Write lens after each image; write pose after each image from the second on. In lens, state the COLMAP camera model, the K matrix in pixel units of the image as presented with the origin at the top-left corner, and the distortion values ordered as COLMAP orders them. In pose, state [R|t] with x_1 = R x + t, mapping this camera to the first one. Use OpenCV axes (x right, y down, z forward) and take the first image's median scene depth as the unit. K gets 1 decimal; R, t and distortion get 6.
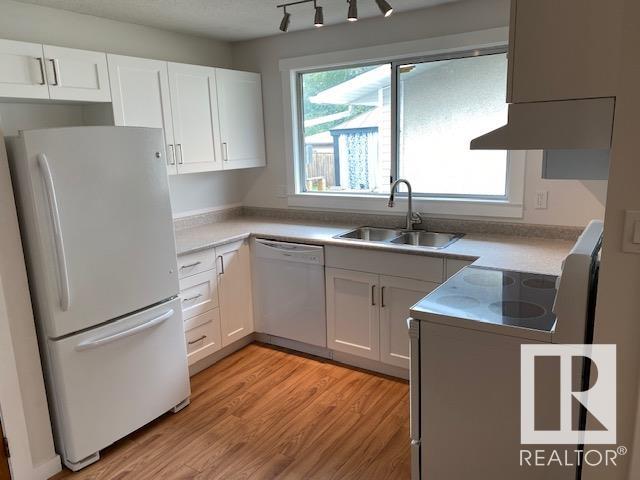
lens RADIAL K [[493.4, 0, 316.7], [0, 493.4, 238.1], [0, 0, 1]] dist [0.030428, -0.006315]
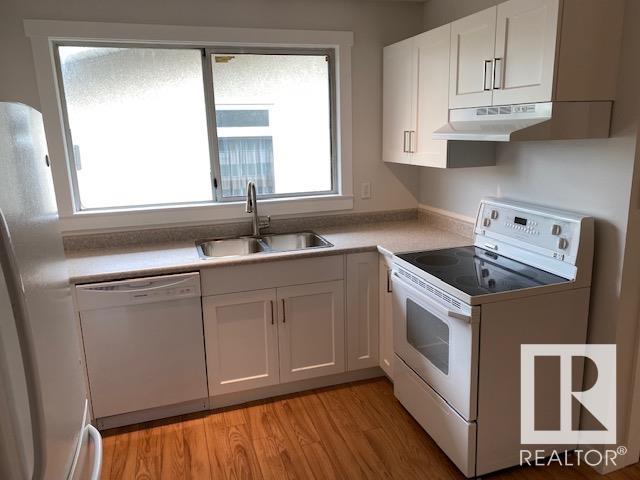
lens RADIAL K [[493.4, 0, 318.8], [0, 493.4, 240.8], [0, 0, 1]] dist [0.030428, -0.006315]
pose [[0.624659, -0.155894, 0.765178, -0.460075], [0.166177, 0.983964, 0.064809, -0.050484], [-0.763011, 0.086671, 0.640548, 0.339233]]
